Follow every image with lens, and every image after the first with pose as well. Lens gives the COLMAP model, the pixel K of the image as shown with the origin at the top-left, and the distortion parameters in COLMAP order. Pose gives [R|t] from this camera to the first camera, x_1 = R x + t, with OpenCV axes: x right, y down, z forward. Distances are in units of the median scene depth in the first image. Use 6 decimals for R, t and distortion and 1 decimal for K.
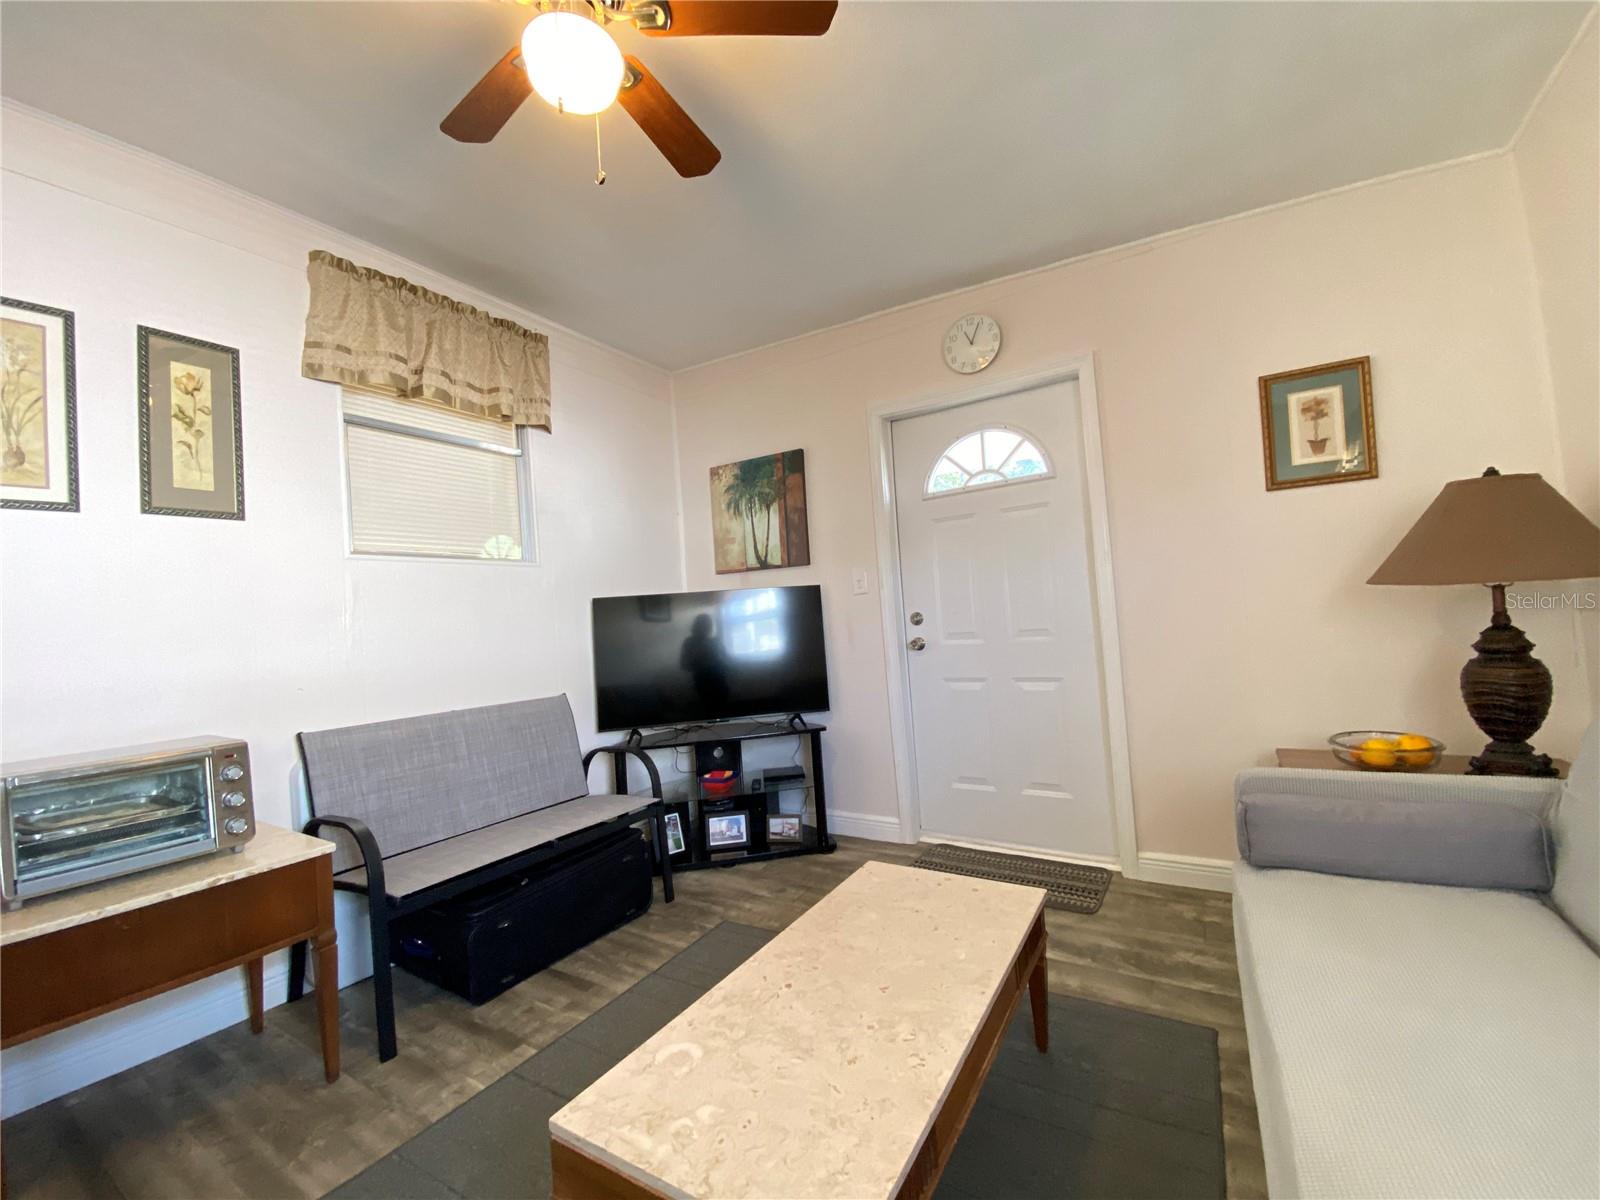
lens RADIAL K [[632.6, 0, 810.8], [0, 632.6, 606.1], [0, 0, 1]] dist [0.029816, -0.027065]
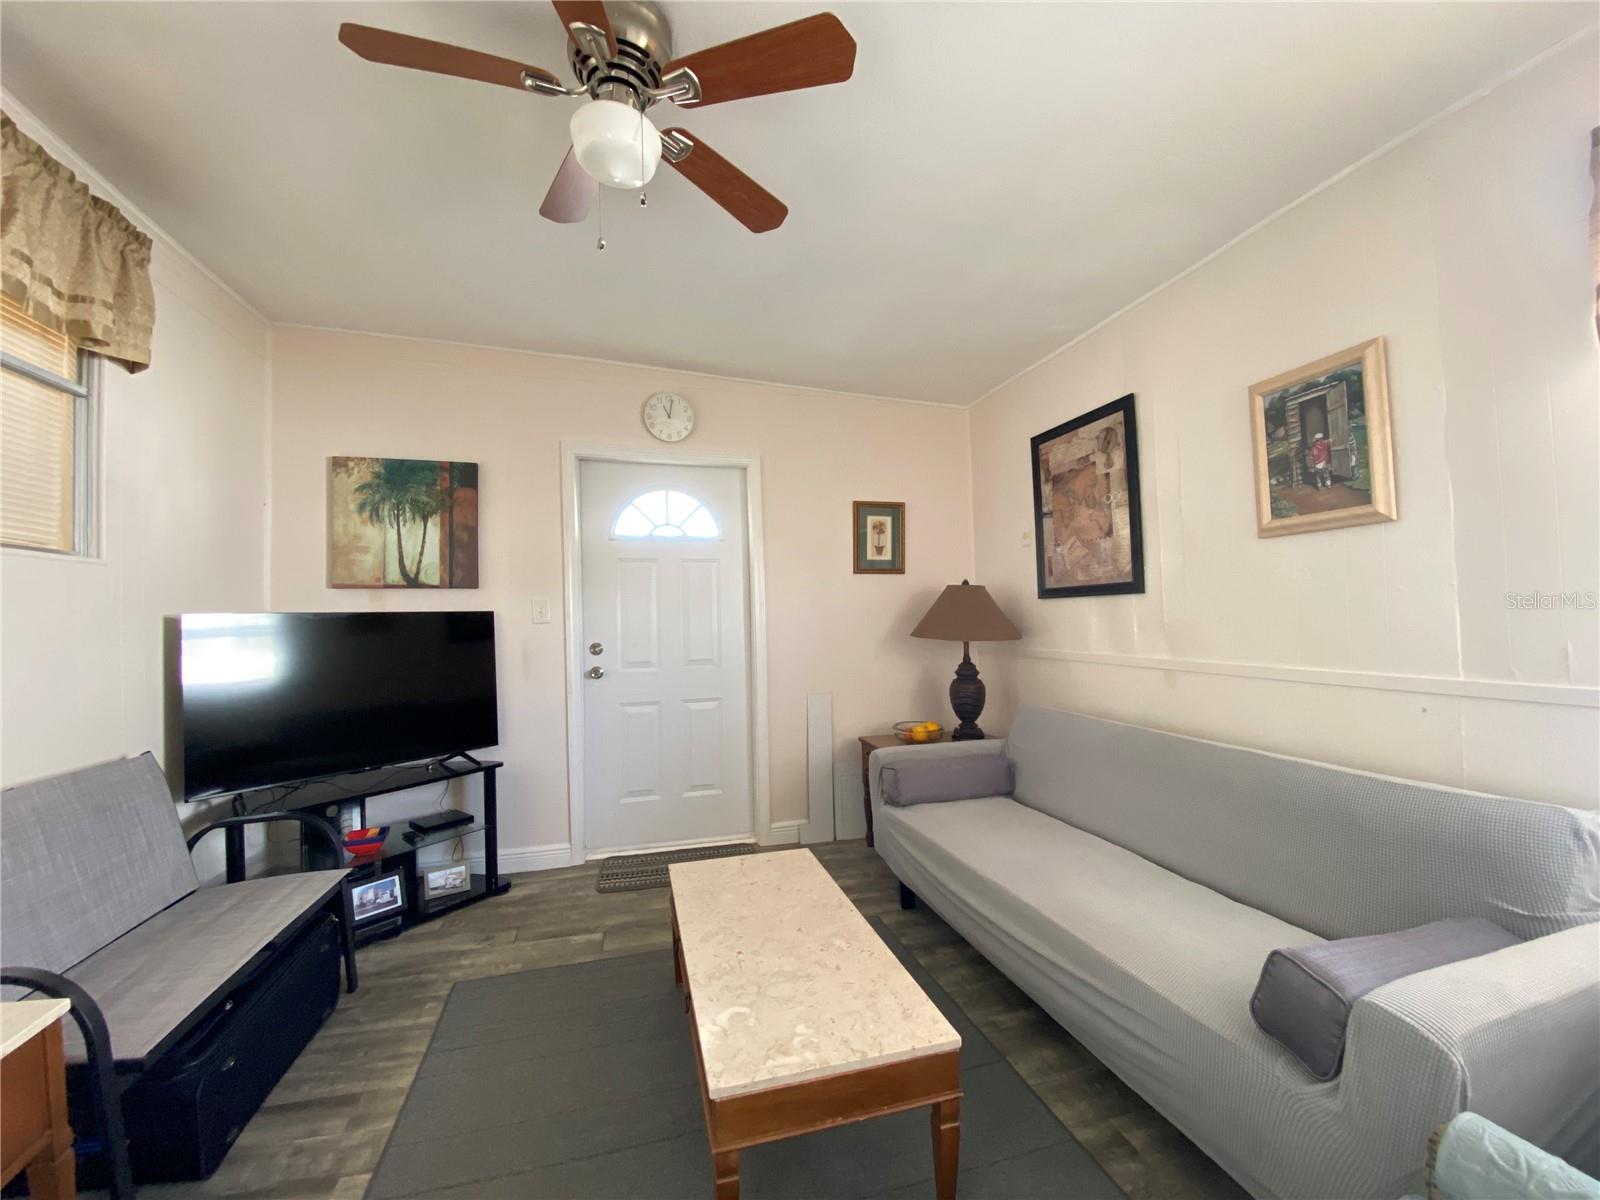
lens RADIAL K [[639.0, 0, 800.0], [0, 639.0, 600.1], [0, 0, 1]] dist [0.032959, -0.026365]
pose [[0.693016, 0.068173, 0.717692, -0.435684], [-0.041277, 0.997638, -0.054907, -0.018854], [-0.719740, 0.008428, 0.694193, -0.000248]]
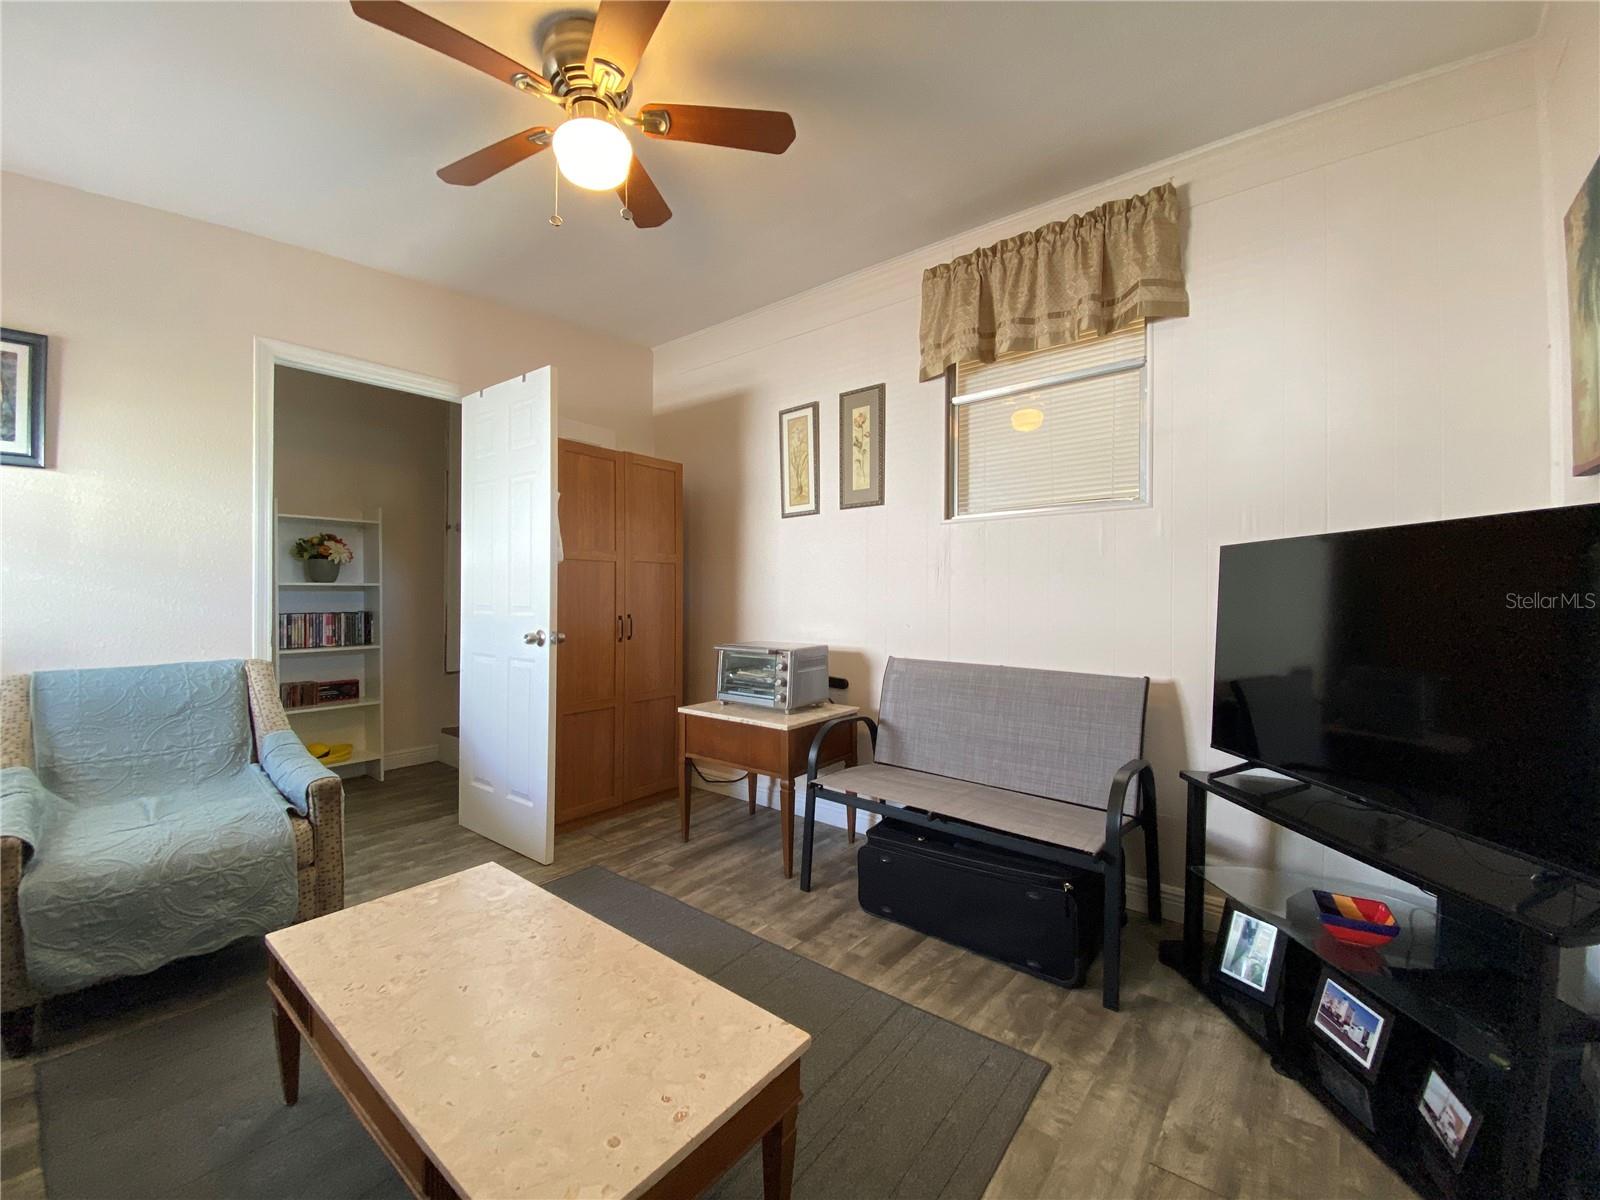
lens RADIAL K [[648.4, 0, 802.2], [0, 648.4, 602.0], [0, 0, 1]] dist [0.028981, -0.025114]
pose [[-0.137869, 0.077318, -0.987428, 0.448589], [0.035373, 0.996697, 0.073105, -0.021577], [0.989819, -0.024849, -0.140149, 0.756013]]
